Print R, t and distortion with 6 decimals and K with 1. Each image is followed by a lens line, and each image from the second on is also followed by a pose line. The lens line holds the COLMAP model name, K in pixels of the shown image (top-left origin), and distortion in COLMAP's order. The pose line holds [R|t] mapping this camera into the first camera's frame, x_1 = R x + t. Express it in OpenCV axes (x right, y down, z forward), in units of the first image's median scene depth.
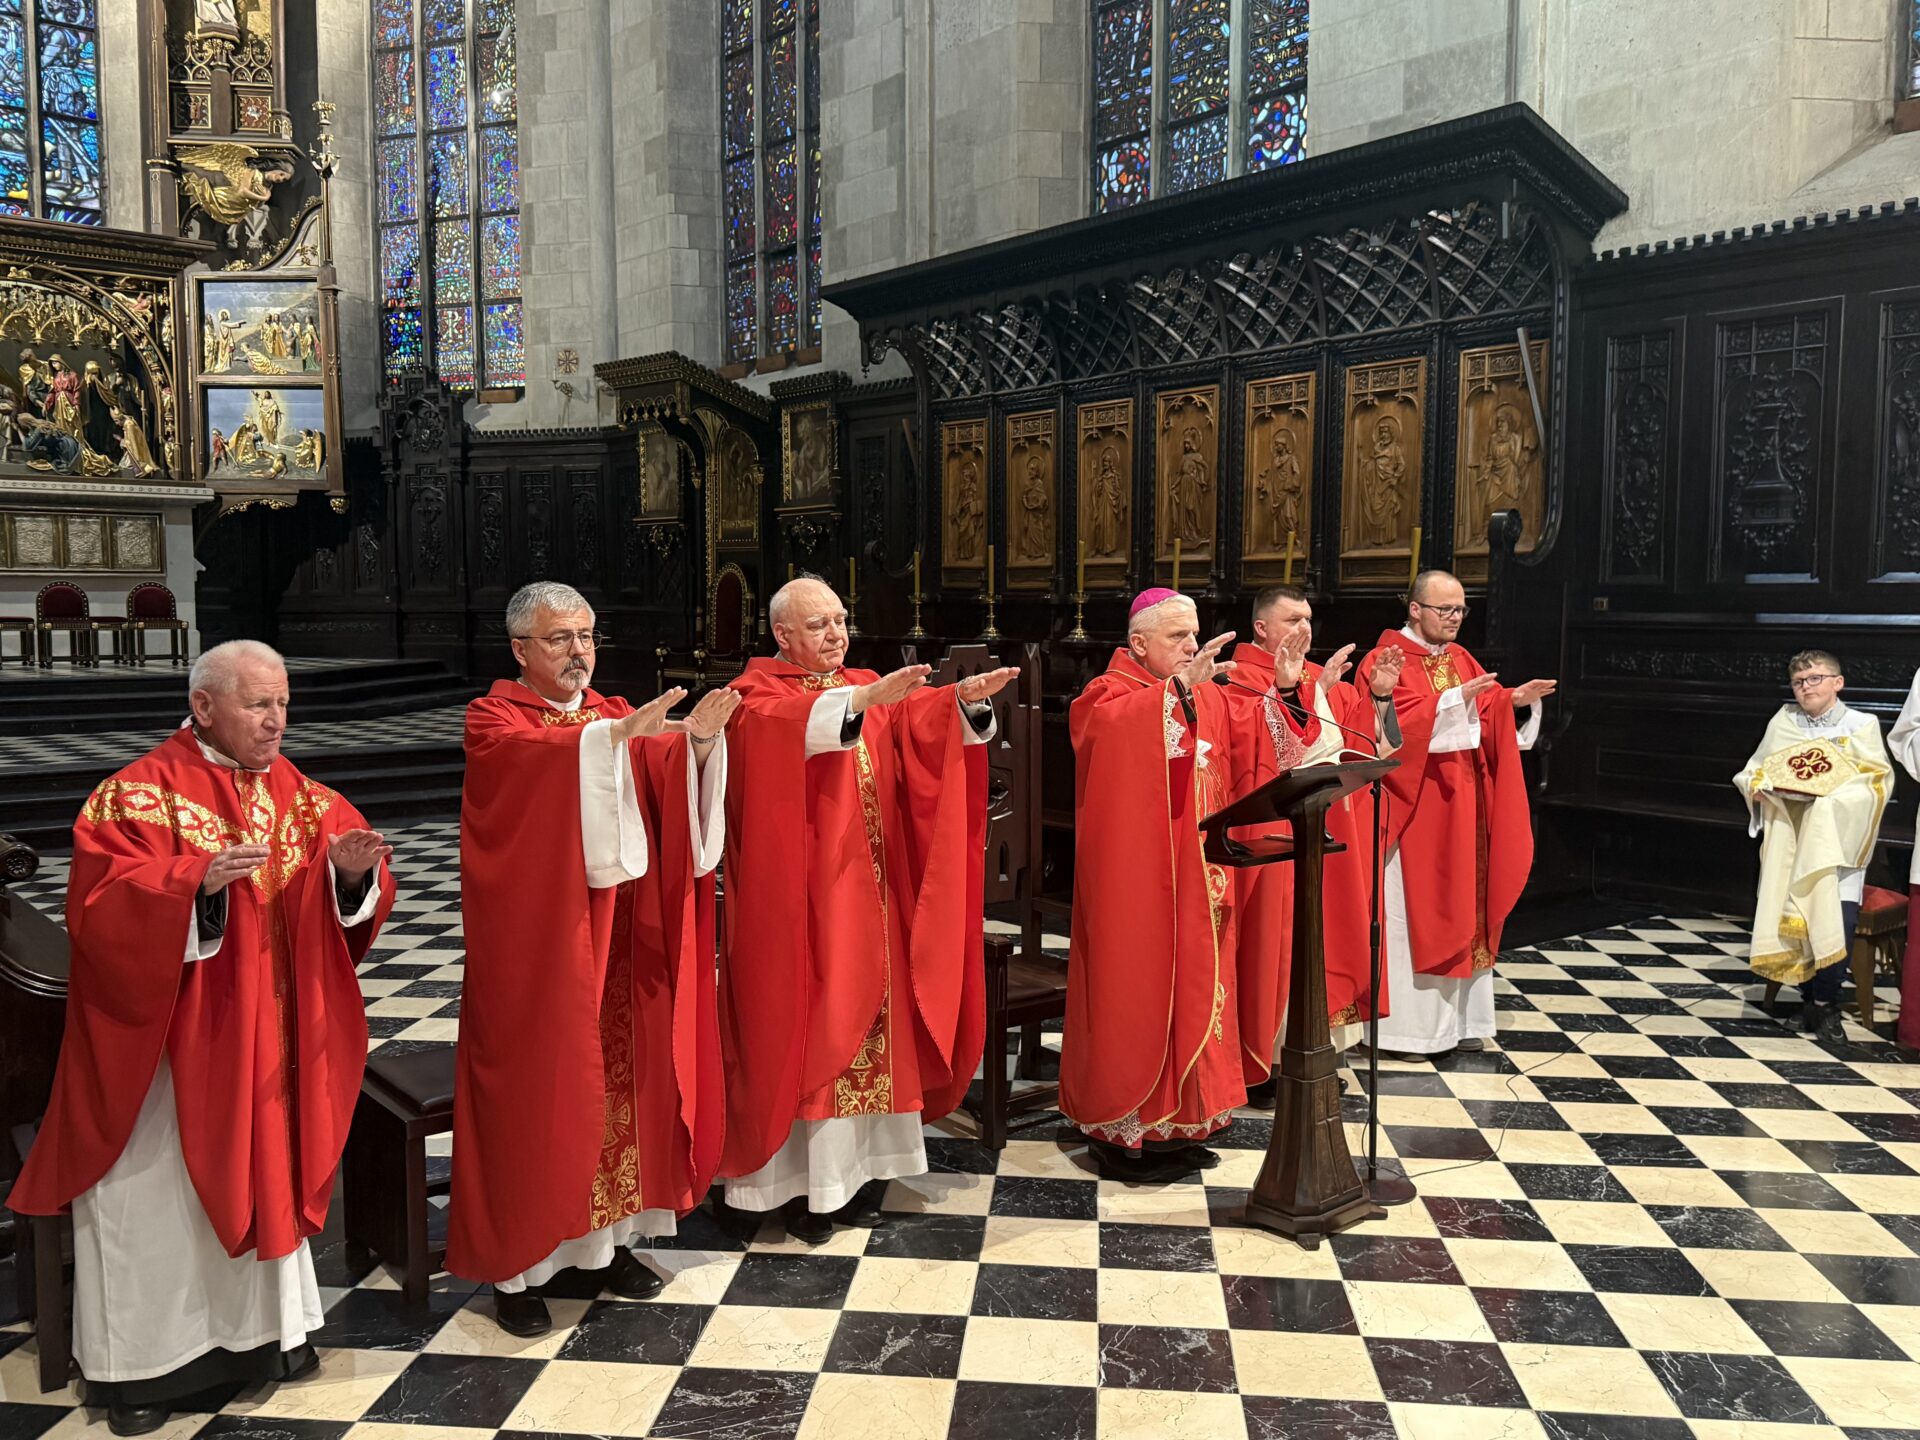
lens RADIAL K [[1541.3, 0, 909.4], [0, 1541.3, 747.7], [0, 0, 1]] dist [0.024788, -0.046624]
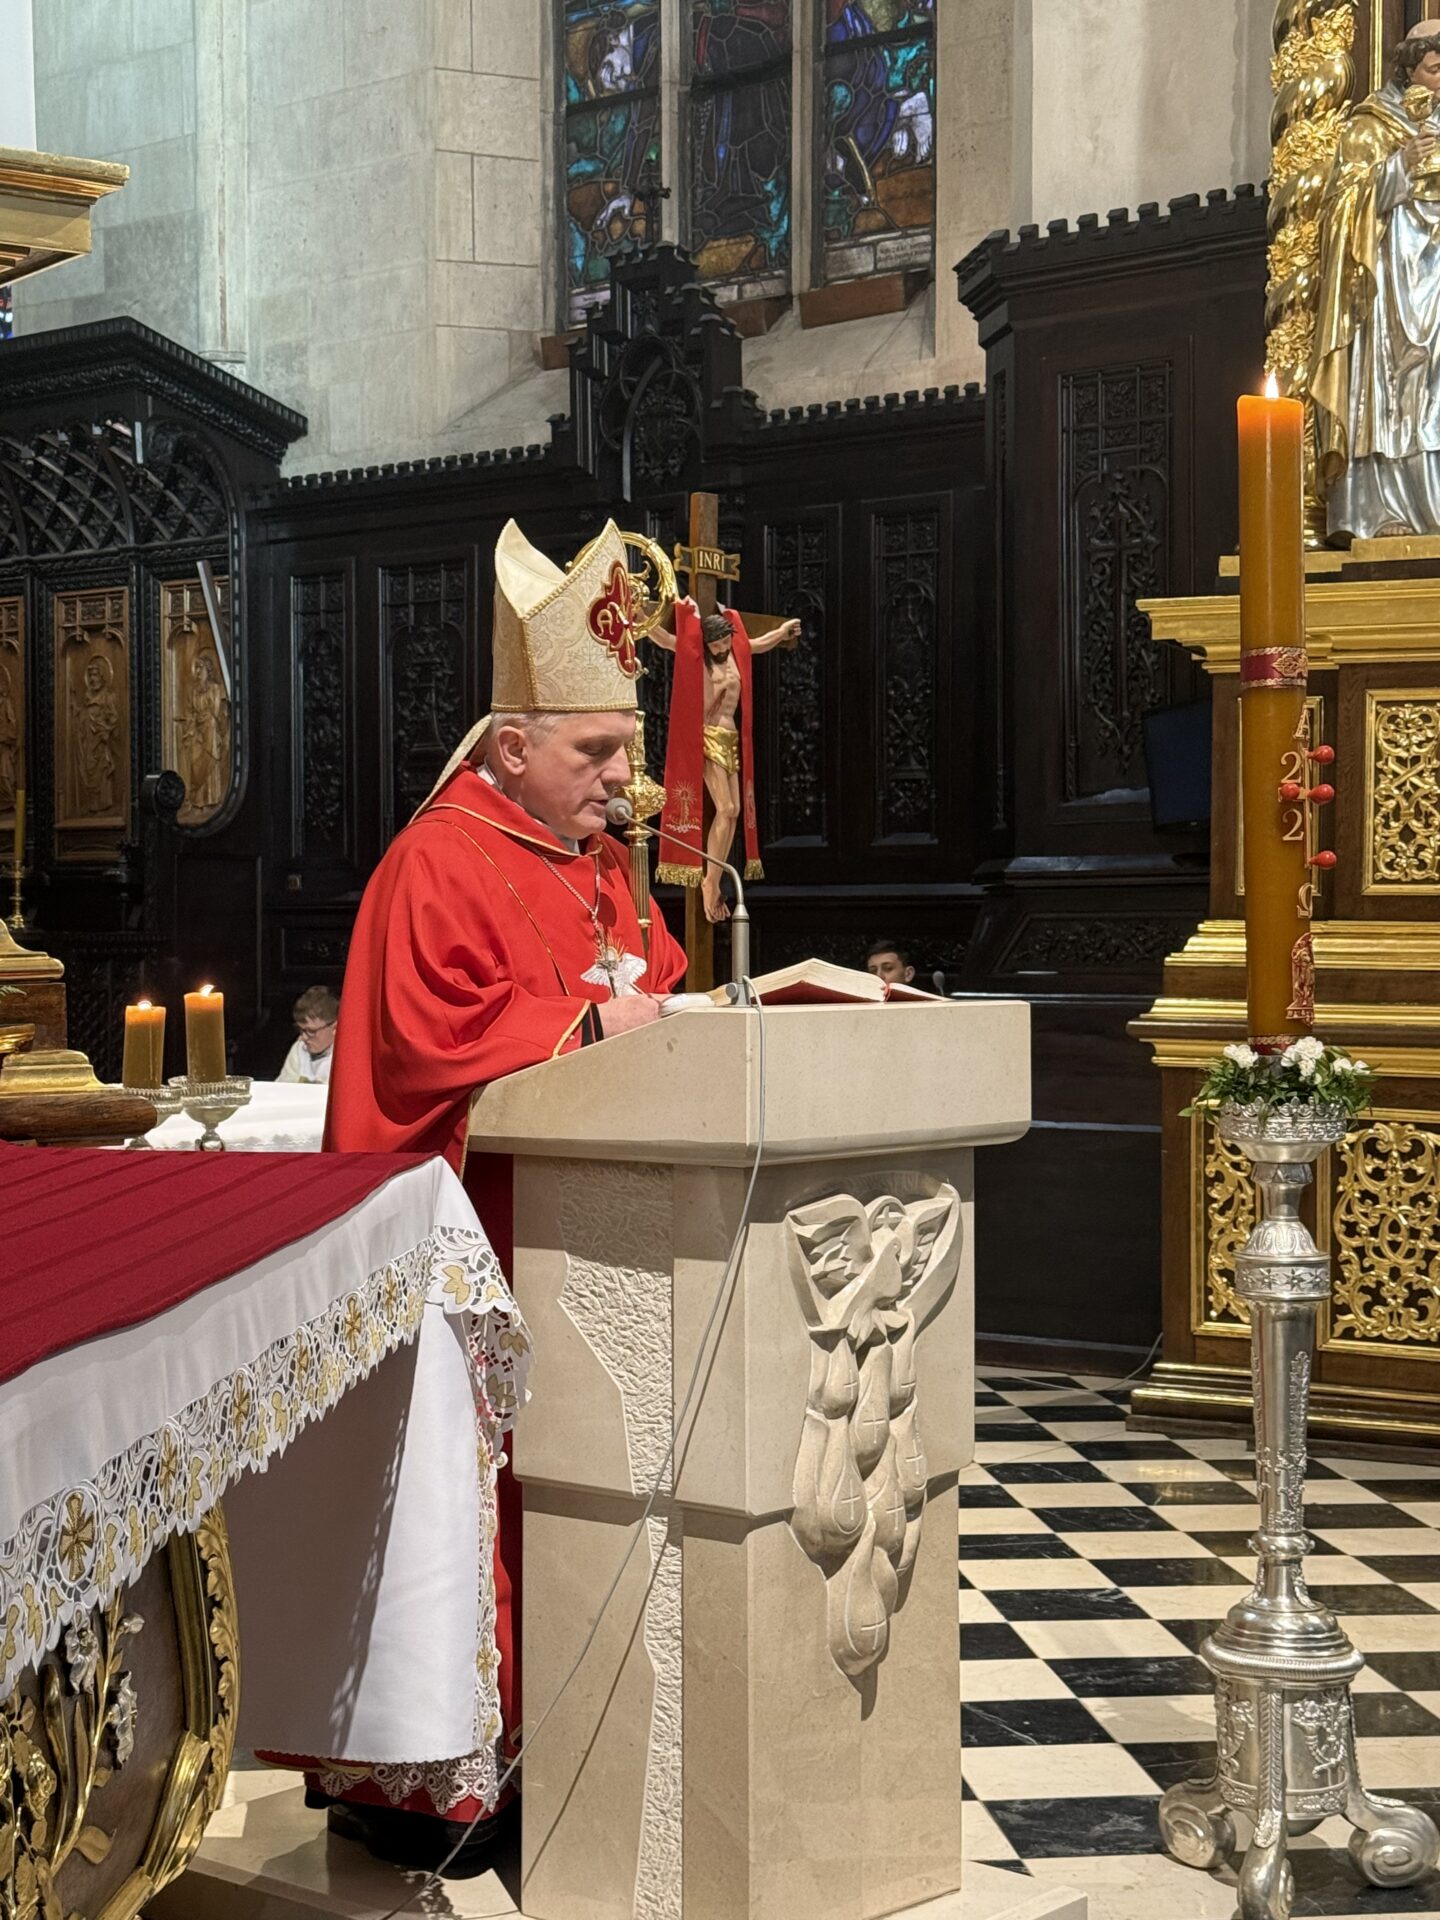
lens RADIAL K [[2989.4, 0, 703.6], [0, 2989.4, 947.0], [0, 0, 1]] dist [0.126388, 0.000000]
pose [[0.976049, -0.001439, 0.217545, 0.326755], [0.021556, 0.995697, -0.090130, 0.102813], [-0.216480, 0.092661, 0.971880, -0.697143]]
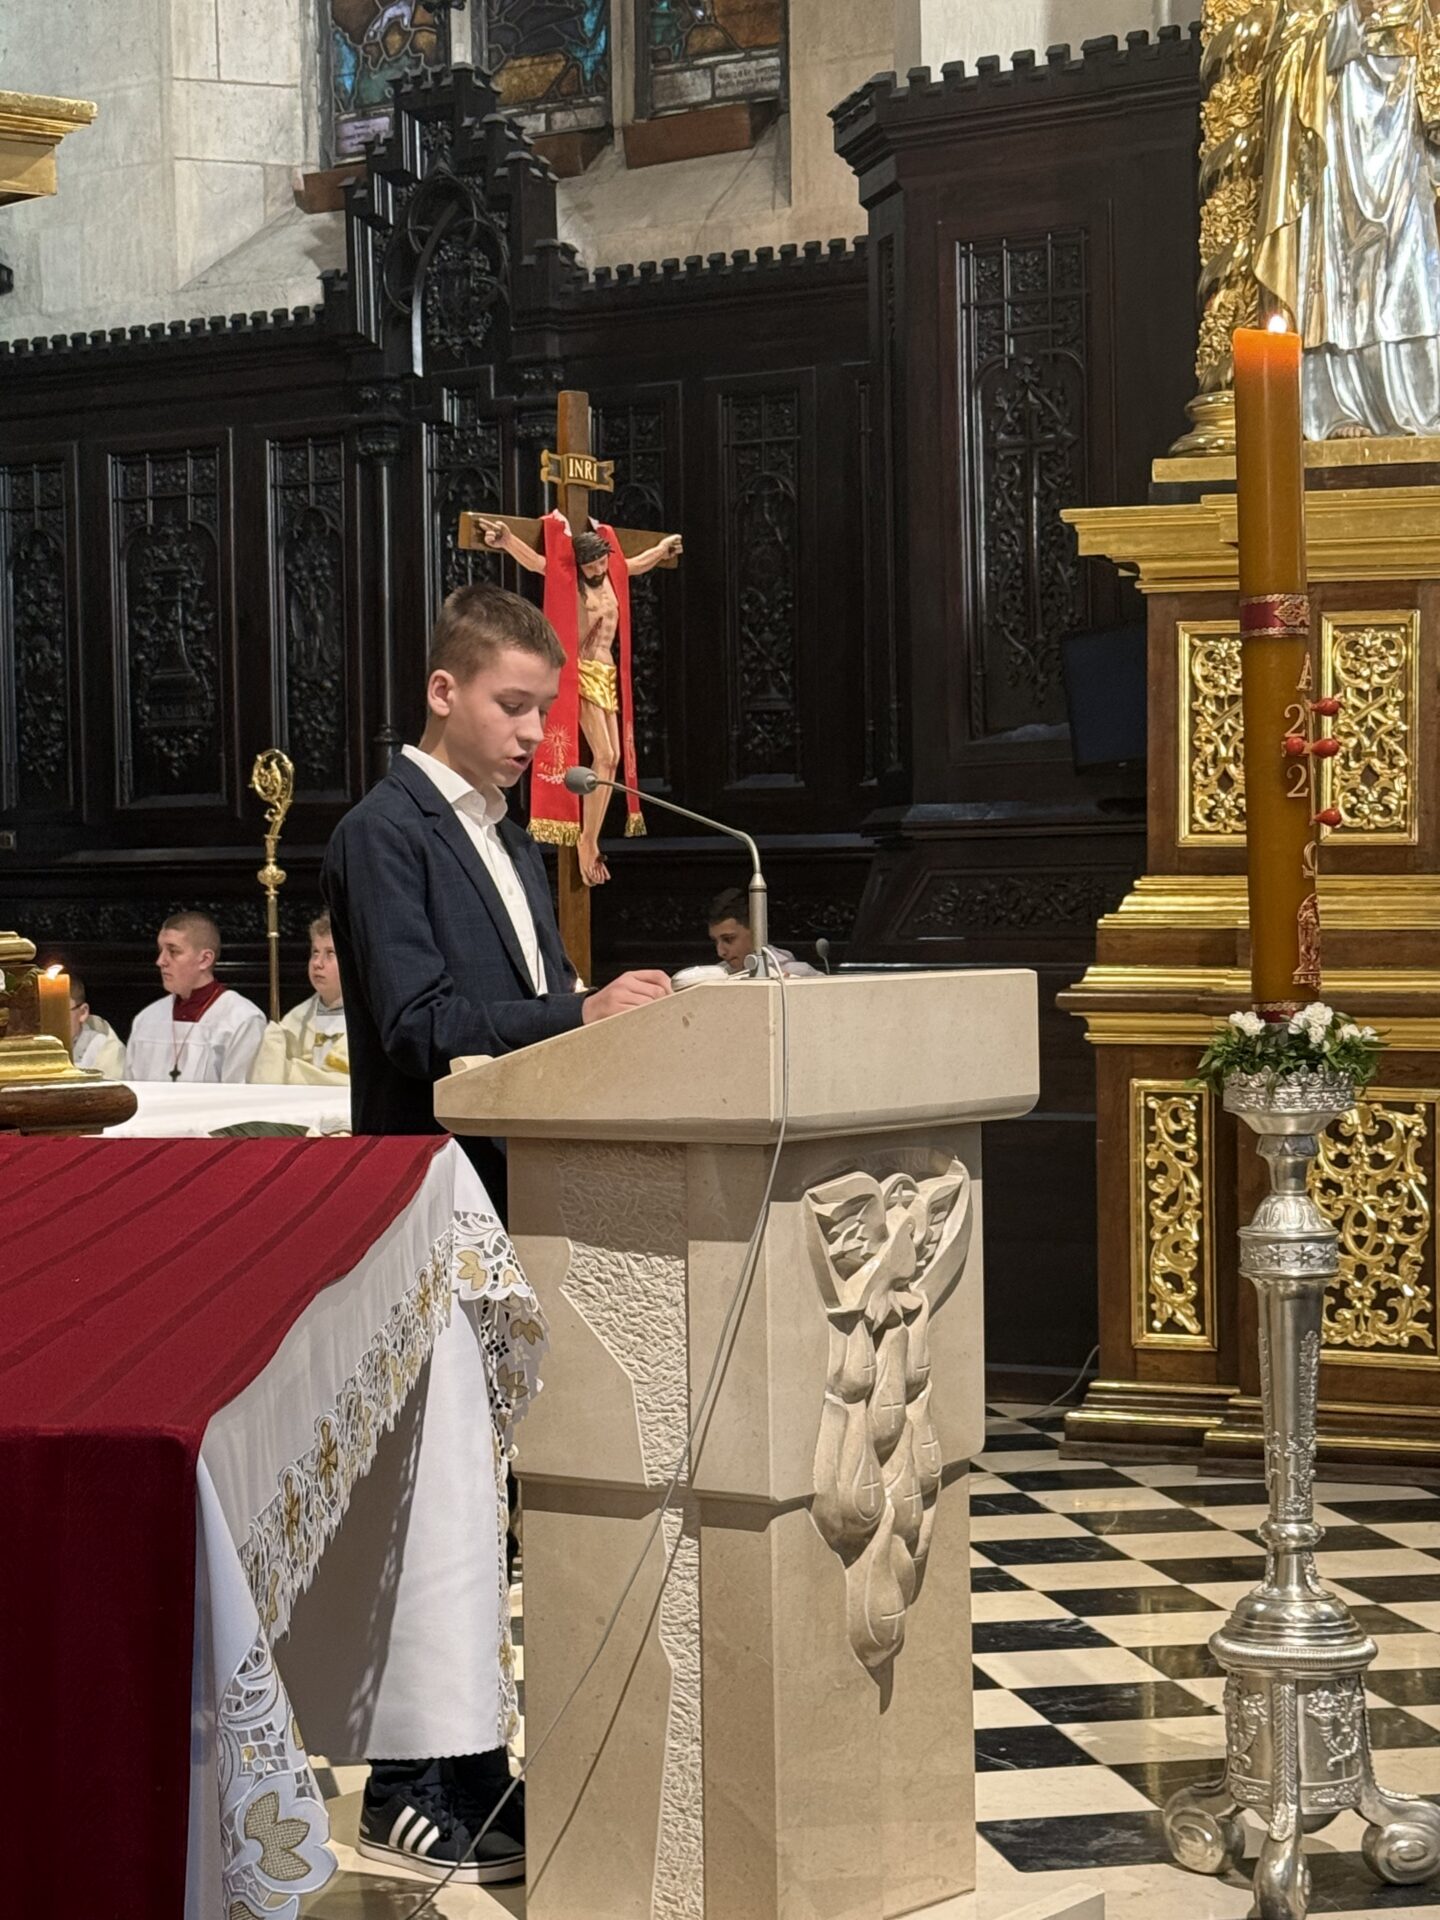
lens RADIAL K [[3838.5, 0, 727.0], [0, 3838.5, 965.8], [0, 0, 1]] dist [0.133999, 0.000000]
pose [[0.955168, -0.018712, 0.295473, 0.257030], [0.041990, 0.996474, -0.072635, 0.110235], [-0.293072, 0.081786, 0.952586, -0.797349]]
